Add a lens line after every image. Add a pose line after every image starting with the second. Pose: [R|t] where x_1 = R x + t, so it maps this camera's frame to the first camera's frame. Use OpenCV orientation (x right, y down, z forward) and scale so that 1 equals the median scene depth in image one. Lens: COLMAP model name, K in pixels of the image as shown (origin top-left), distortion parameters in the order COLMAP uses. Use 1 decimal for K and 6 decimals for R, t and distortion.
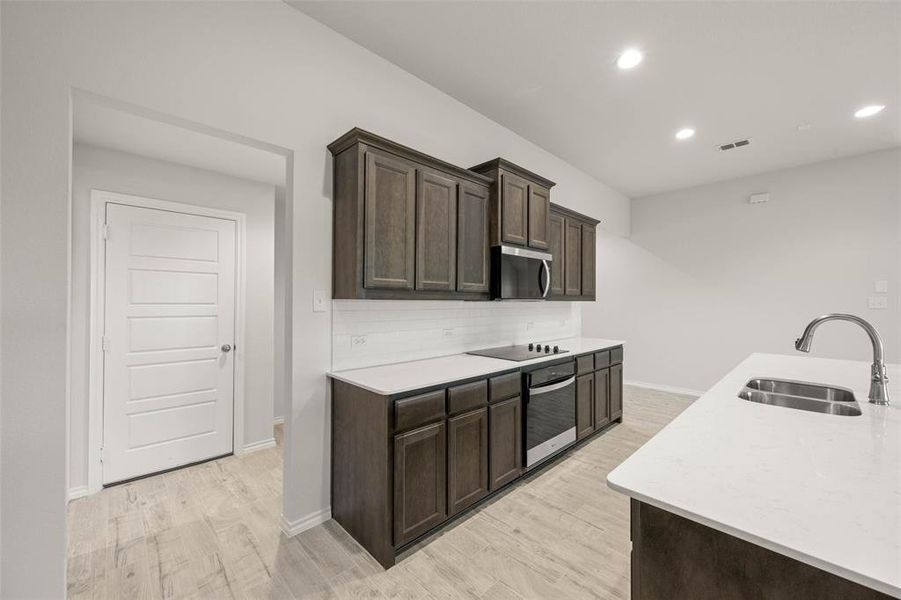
lens RADIAL K [[362.0, 0, 448.6], [0, 362.0, 297.7], [0, 0, 1]] dist [0.002548, 0.000230]
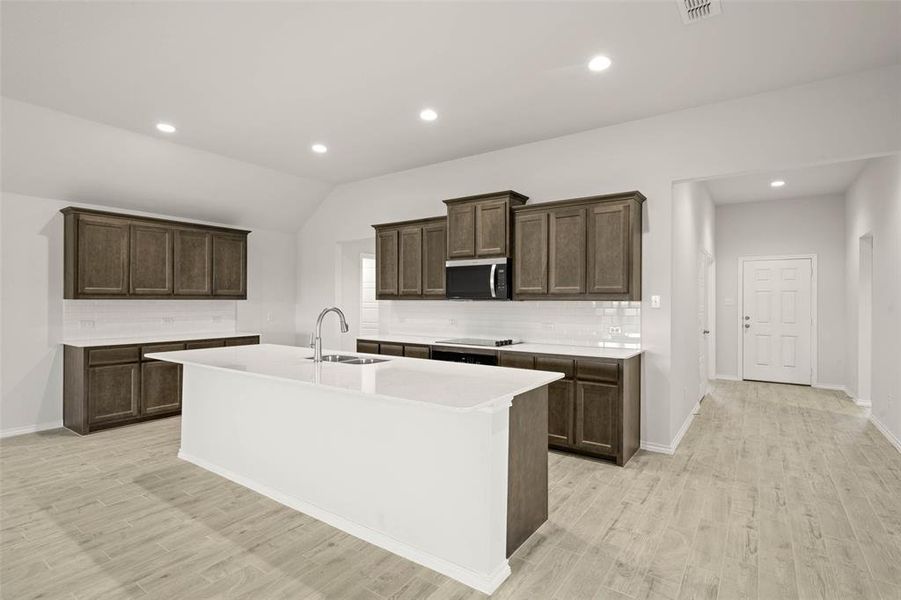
lens RADIAL K [[424.3, 0, 450.5], [0, 424.3, 300.0], [0, 0, 1]] dist [-0.000176, 0.000017]
pose [[0.179235, -0.006136, -0.983787, 2.077279], [0.004545, 0.999975, -0.005408, 0.018405], [0.983796, -0.003502, 0.179258, 0.845057]]
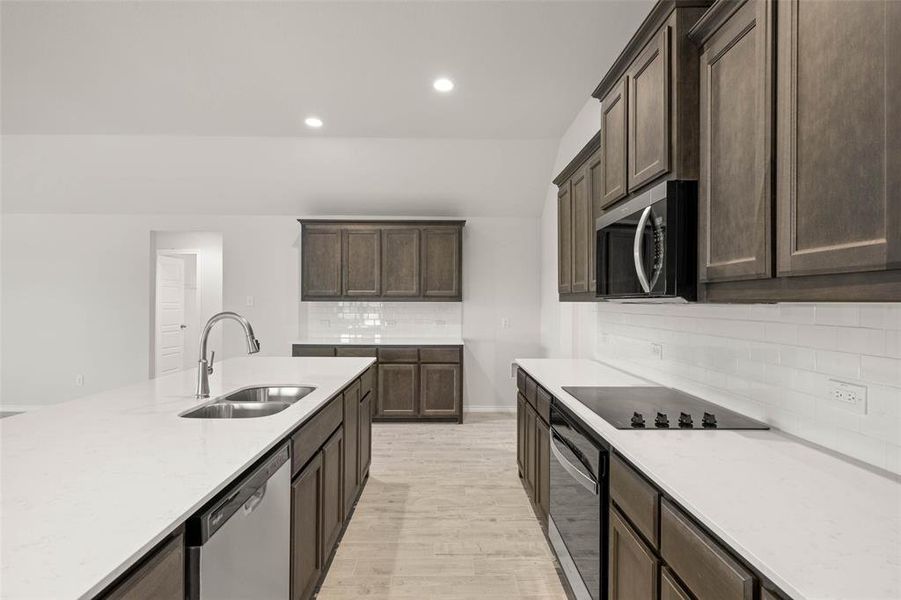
lens RADIAL K [[452.2, 0, 450.5], [0, 452.2, 300.0], [0, 0, 1]] dist [0.000151, -0.000012]
pose [[-0.690309, -0.011610, -0.723422, 1.091198], [-0.003014, 0.999909, -0.013171, 0.019184], [0.723508, -0.006911, -0.690281, 1.612774]]
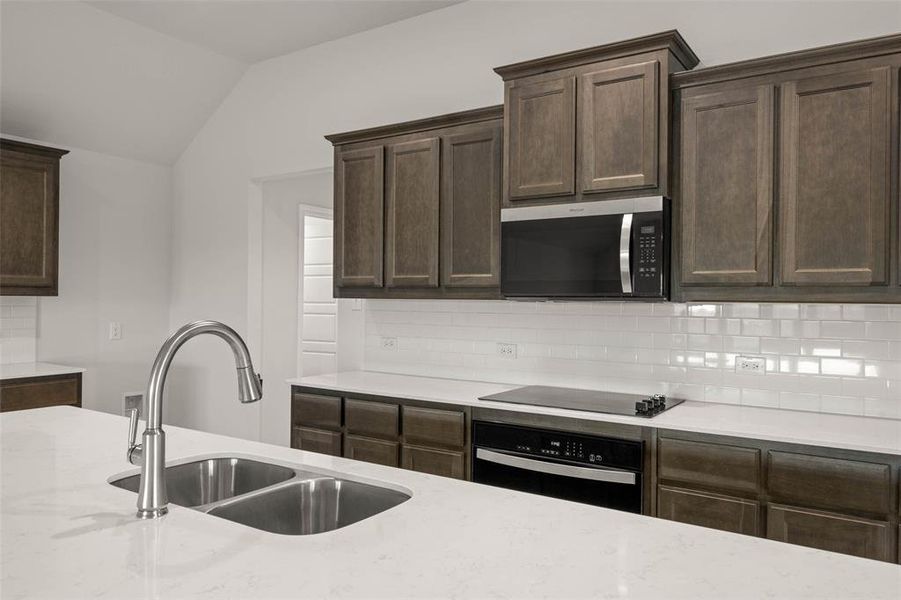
lens RADIAL K [[629.6, 0, 450.5], [0, 629.6, 300.0], [0, 0, 1]] dist [-0.000962, 0.000989]
pose [[0.206902, -0.003316, -0.978356, 1.358095], [-0.002117, 0.999990, -0.003837, 0.014268], [0.978359, 0.002866, 0.206893, 0.819922]]
